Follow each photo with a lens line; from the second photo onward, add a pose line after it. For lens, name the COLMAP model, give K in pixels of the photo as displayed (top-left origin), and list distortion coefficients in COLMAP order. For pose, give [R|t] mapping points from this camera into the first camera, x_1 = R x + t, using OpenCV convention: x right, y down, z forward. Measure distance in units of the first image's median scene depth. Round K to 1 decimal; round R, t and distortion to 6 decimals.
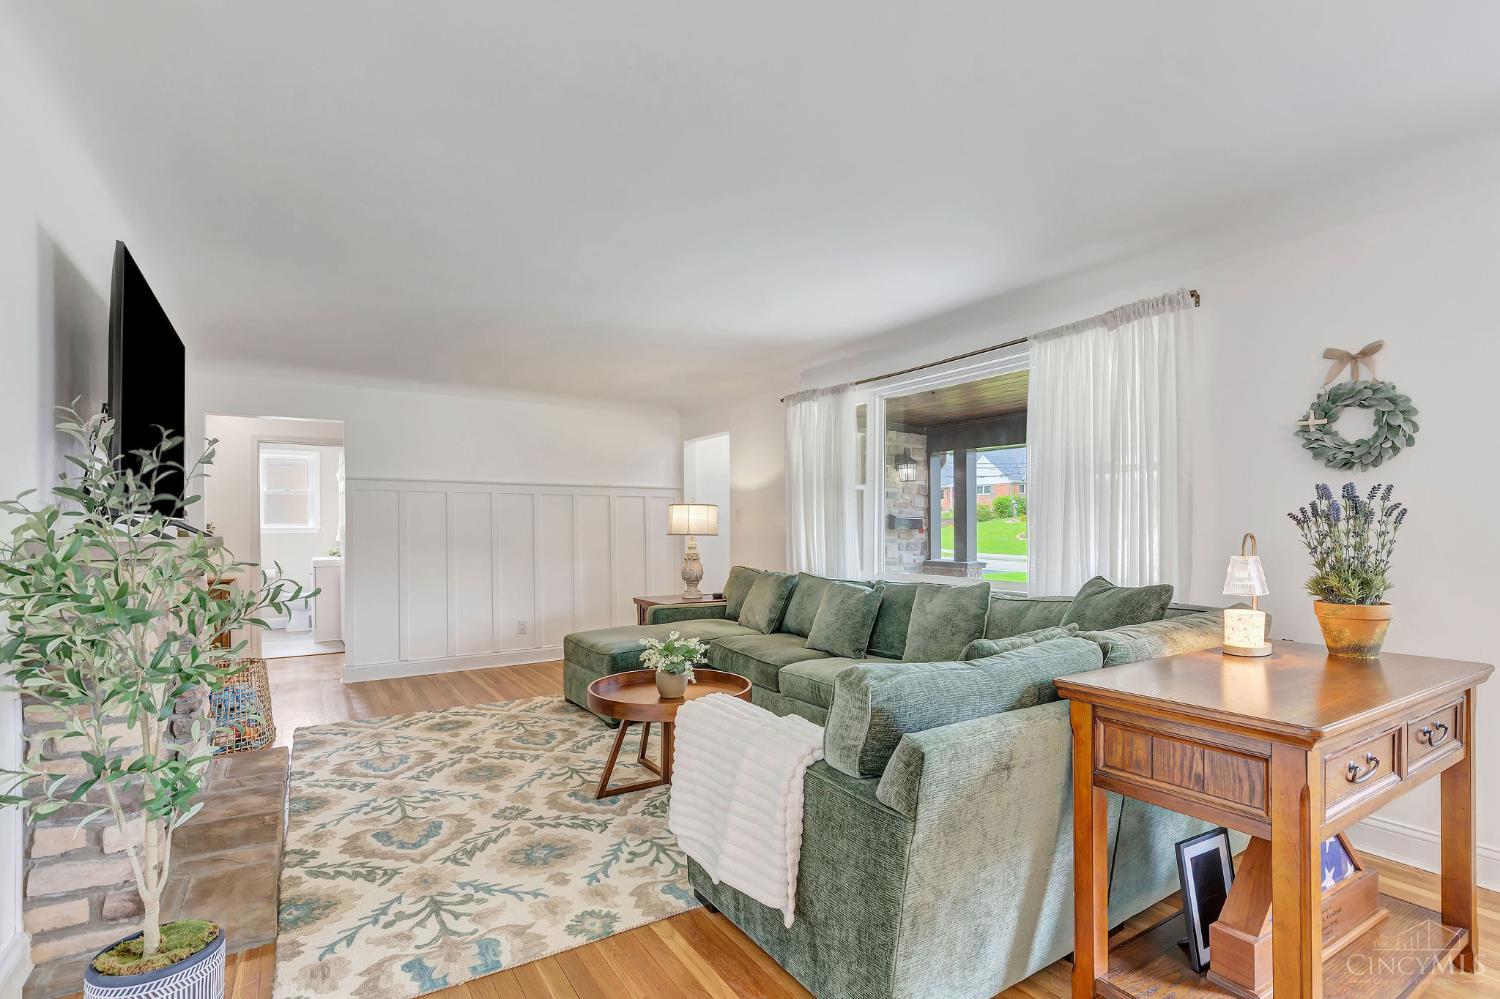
lens RADIAL K [[706.4, 0, 753.3], [0, 706.4, 522.9], [0, 0, 1]] dist [0.002774, -0.000615]
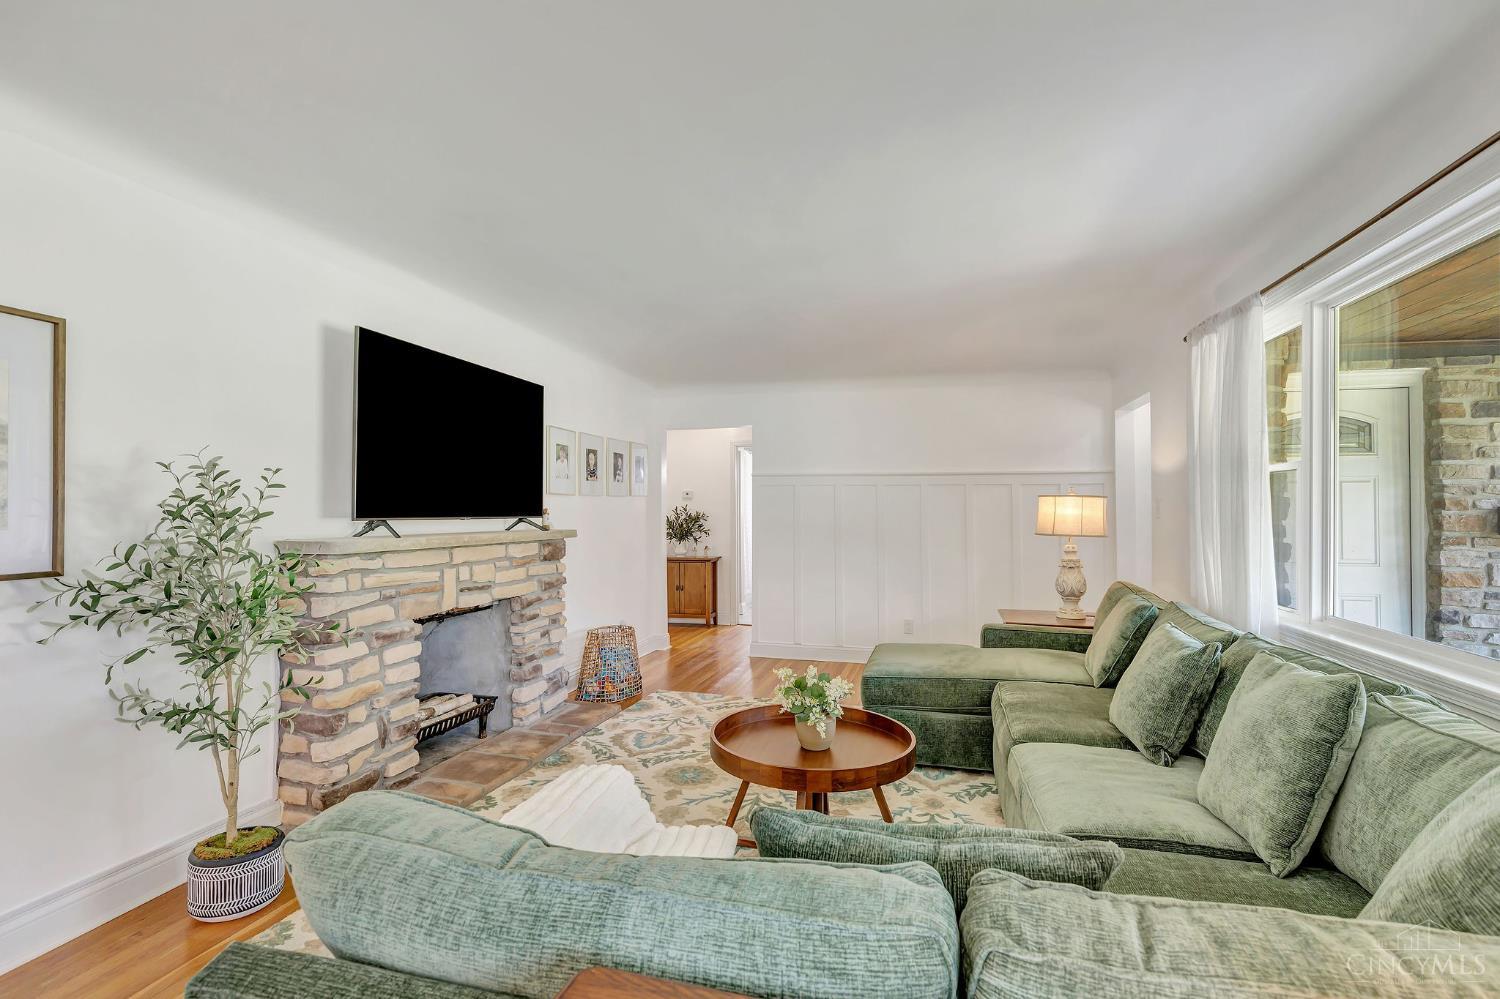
lens RADIAL K [[706.4, 0, 754.0], [0, 706.4, 508.7], [0, 0, 1]] dist [0.002774, -0.000615]
pose [[0.683643, 0.007100, -0.729782, 0.355121], [-0.004298, 0.999975, 0.005703, -0.021704], [0.729804, -0.000762, 0.683656, 0.346949]]
